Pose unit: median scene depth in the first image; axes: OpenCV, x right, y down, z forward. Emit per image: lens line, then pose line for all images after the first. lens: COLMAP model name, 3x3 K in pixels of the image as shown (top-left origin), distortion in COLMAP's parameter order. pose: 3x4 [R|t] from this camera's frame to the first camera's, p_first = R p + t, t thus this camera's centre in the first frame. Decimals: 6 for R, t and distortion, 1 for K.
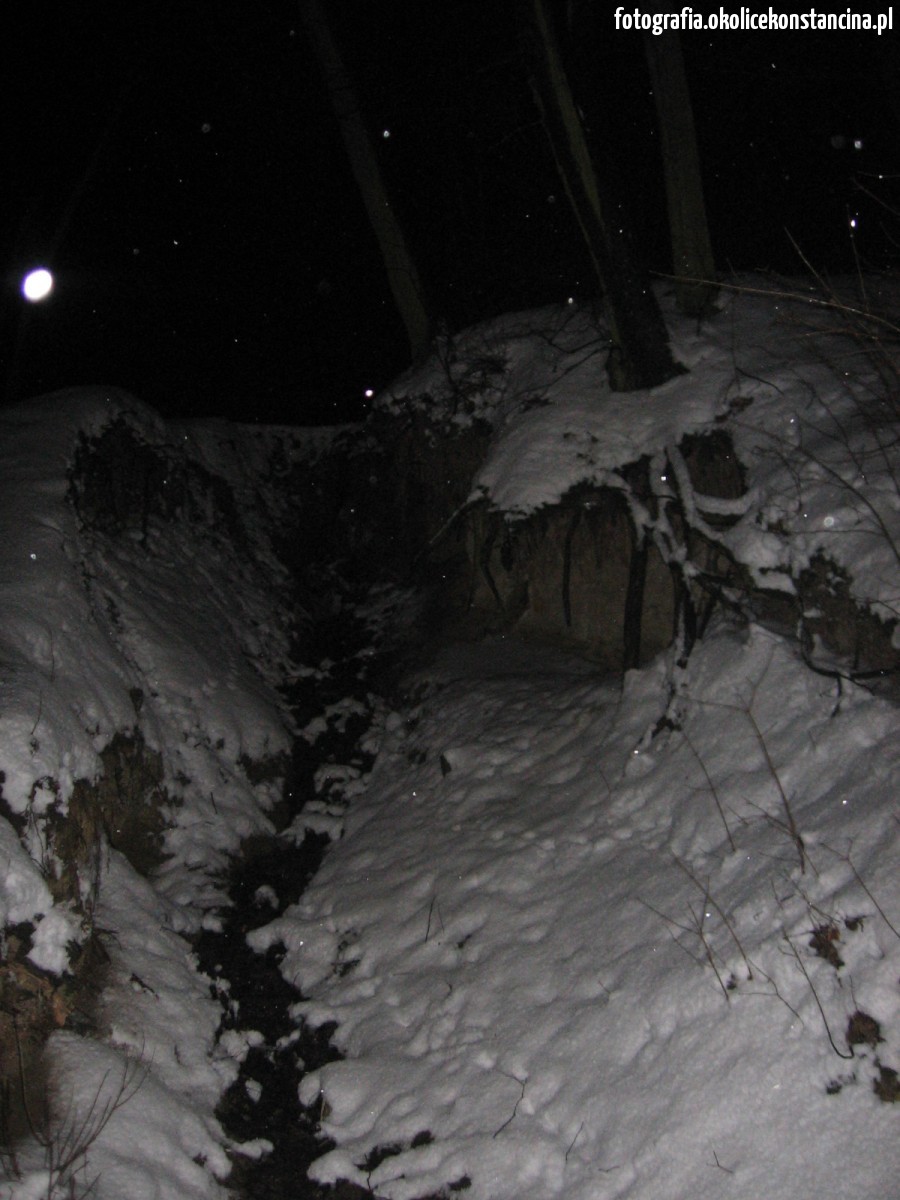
lens RADIAL K [[1251.3, 0, 441.9], [0, 1251.3, 602.0], [0, 0, 1]] dist [-0.103710, 0.000000]
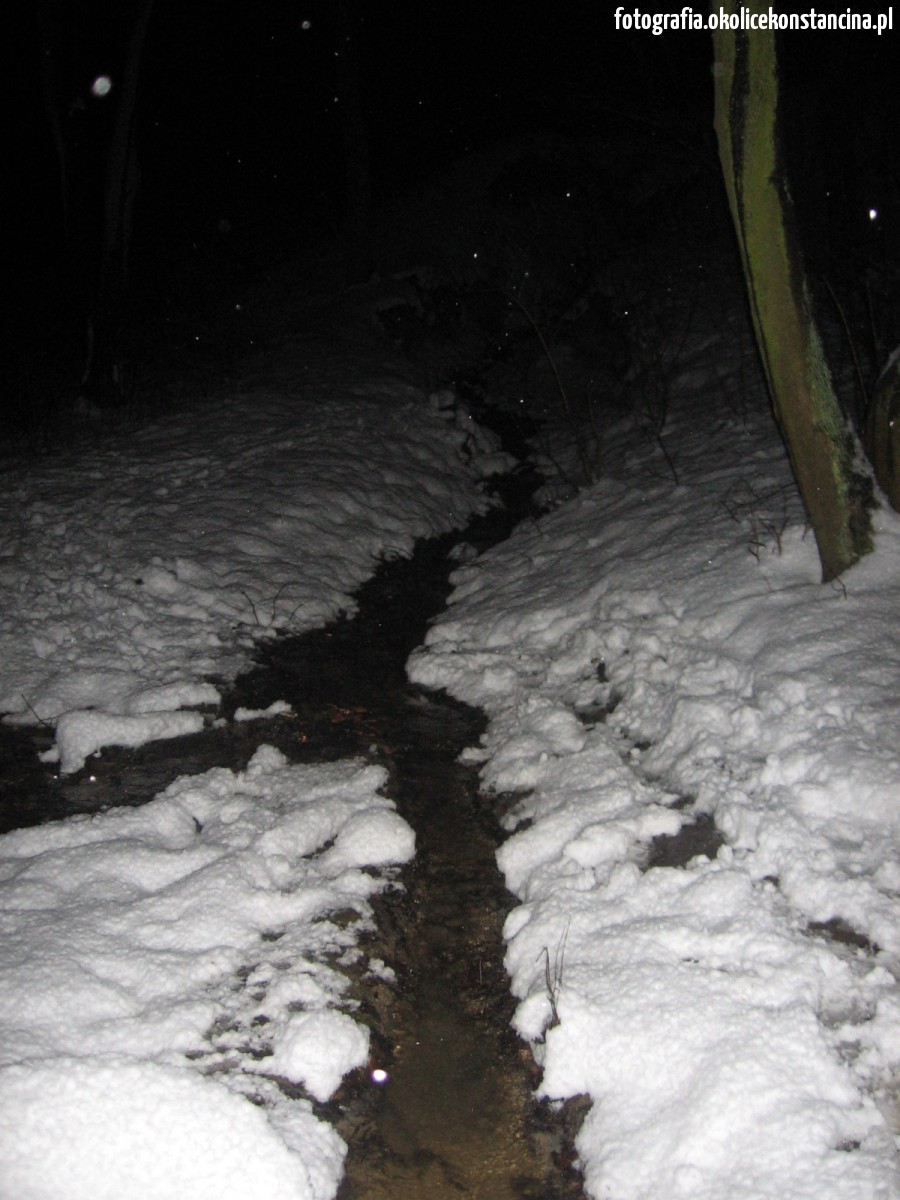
lens RADIAL K [[1251.3, 0, 458.5], [0, 1251.3, 607.1], [0, 0, 1]] dist [-0.103710, 0.000000]
pose [[0.879030, 0.151392, -0.452092, 0.865138], [-0.009403, 0.953566, 0.301038, -0.034129], [0.476674, -0.260370, 0.839636, -1.310063]]
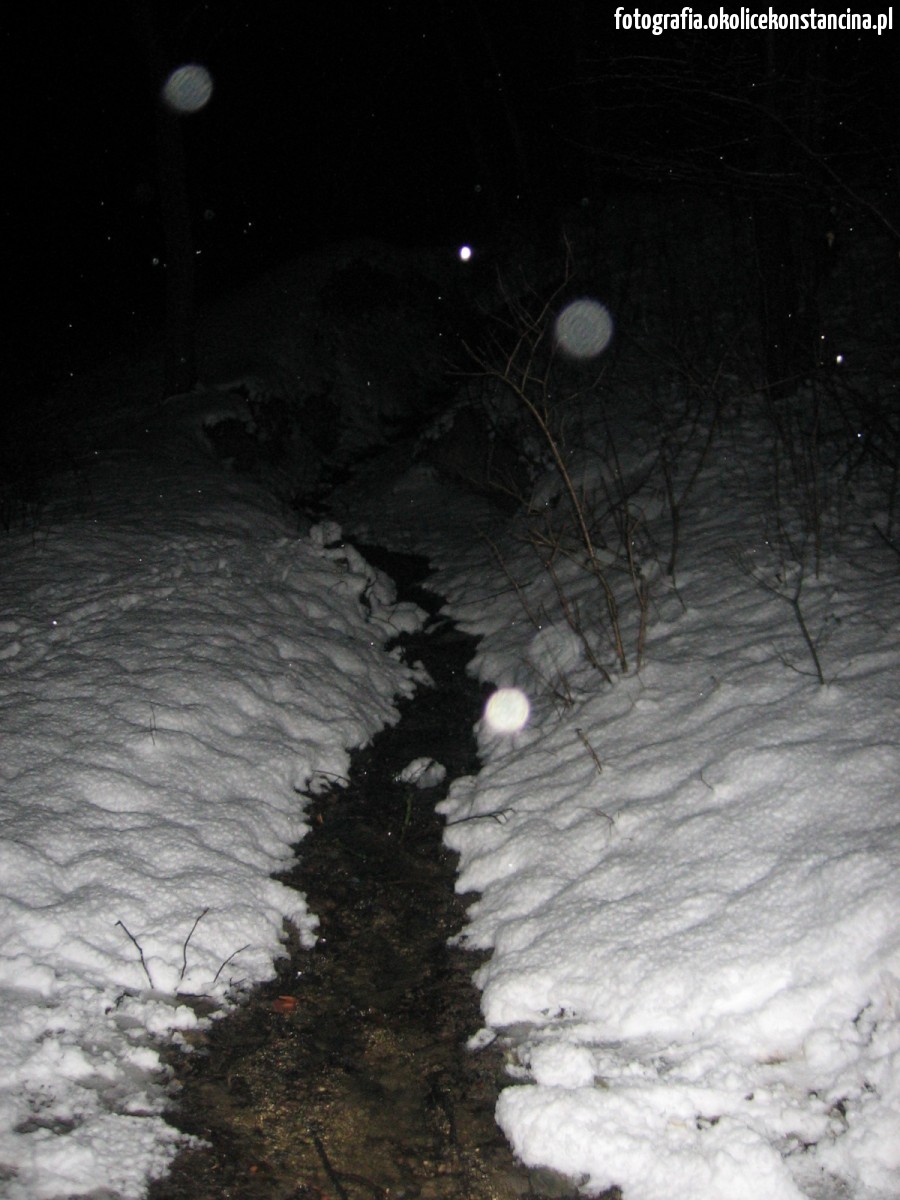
lens RADIAL K [[1251.3, 0, 451.8], [0, 1251.3, 587.6], [0, 0, 1]] dist [-0.103710, 0.000000]
pose [[0.944411, 0.095922, -0.314462, 0.671639], [-0.037432, 0.981643, 0.187018, -0.001526], [0.326629, -0.164851, 0.930665, -1.101731]]
